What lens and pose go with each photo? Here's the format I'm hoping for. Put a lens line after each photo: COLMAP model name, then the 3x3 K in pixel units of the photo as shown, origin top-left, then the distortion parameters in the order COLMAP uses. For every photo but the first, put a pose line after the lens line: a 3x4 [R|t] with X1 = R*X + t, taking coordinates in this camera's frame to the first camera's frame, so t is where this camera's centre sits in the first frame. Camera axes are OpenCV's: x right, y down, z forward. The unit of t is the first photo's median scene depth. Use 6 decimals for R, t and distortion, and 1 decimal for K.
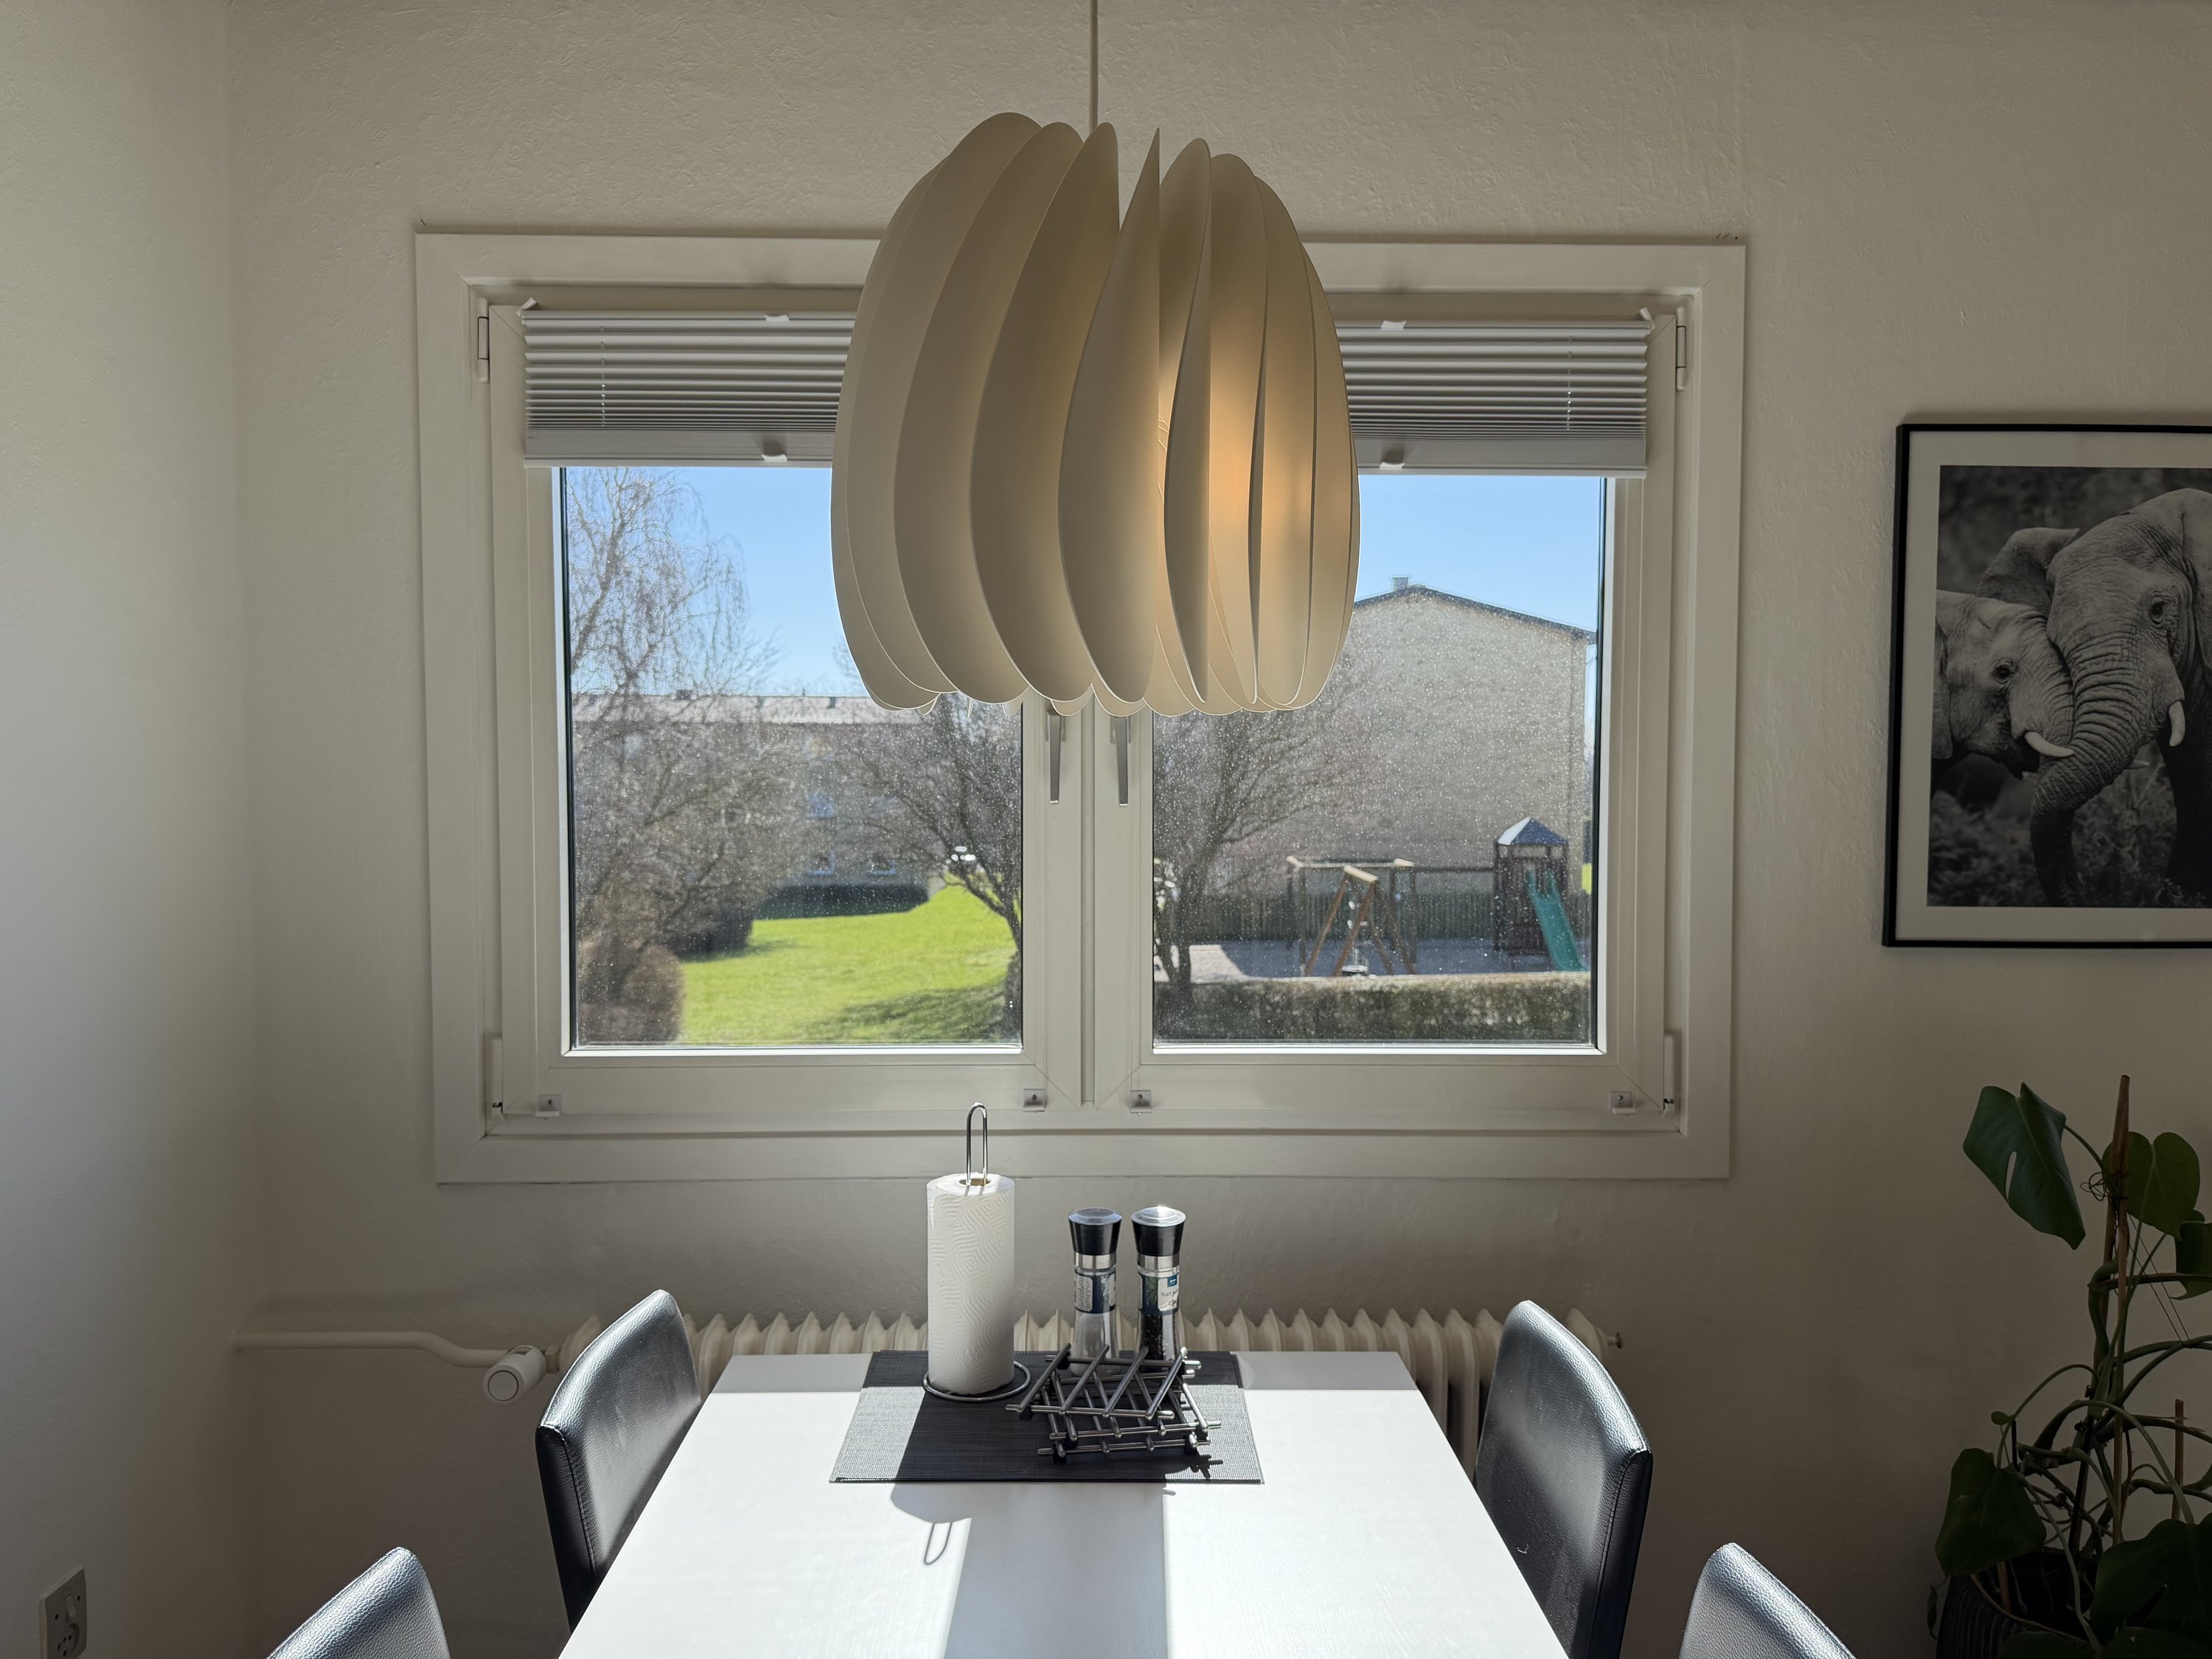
lens RADIAL K [[1527.9, 0, 1164.5], [0, 1527.9, 852.2], [0, 0, 1]] dist [0.106839, -0.182204]
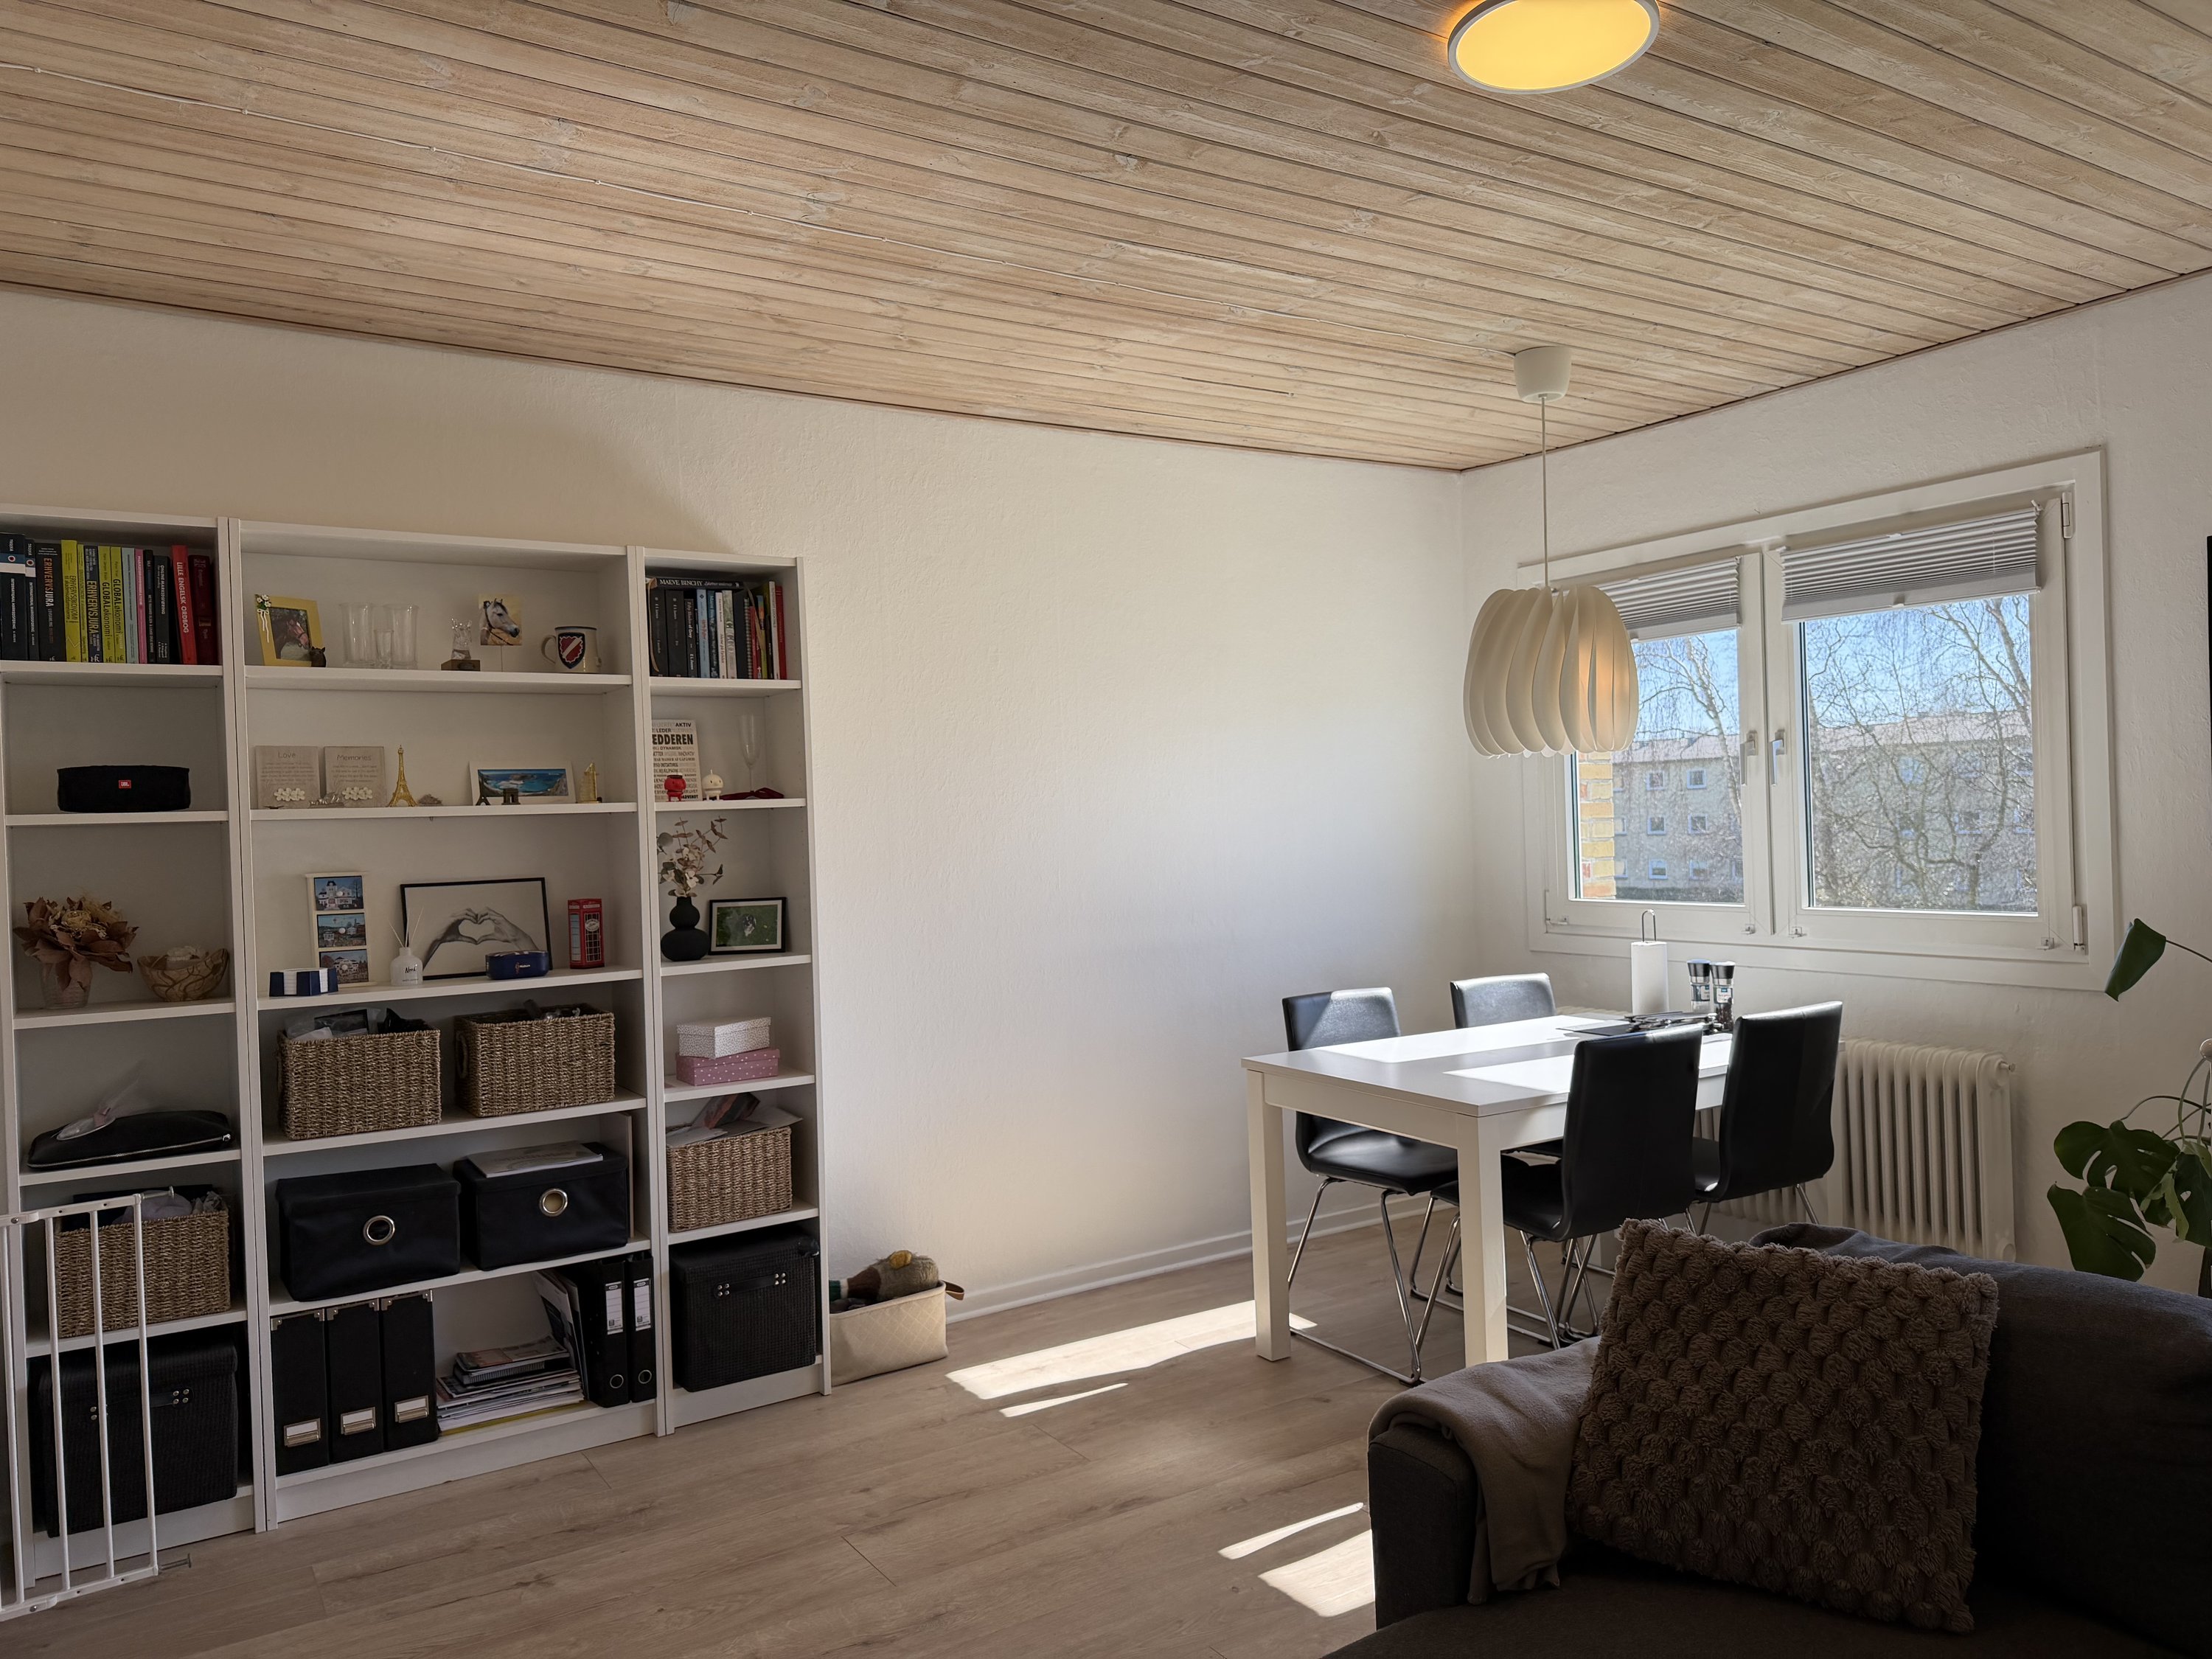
lens RADIAL K [[1532.7, 0, 1106.0], [0, 1532.7, 829.5], [0, 0, 1]] dist [-0.032944, -0.002605]
pose [[0.518797, -0.016952, -0.854729, 1.229011], [-0.011605, 0.999572, -0.026869, 0.091586], [0.854819, 0.023858, 0.518378, -0.817017]]
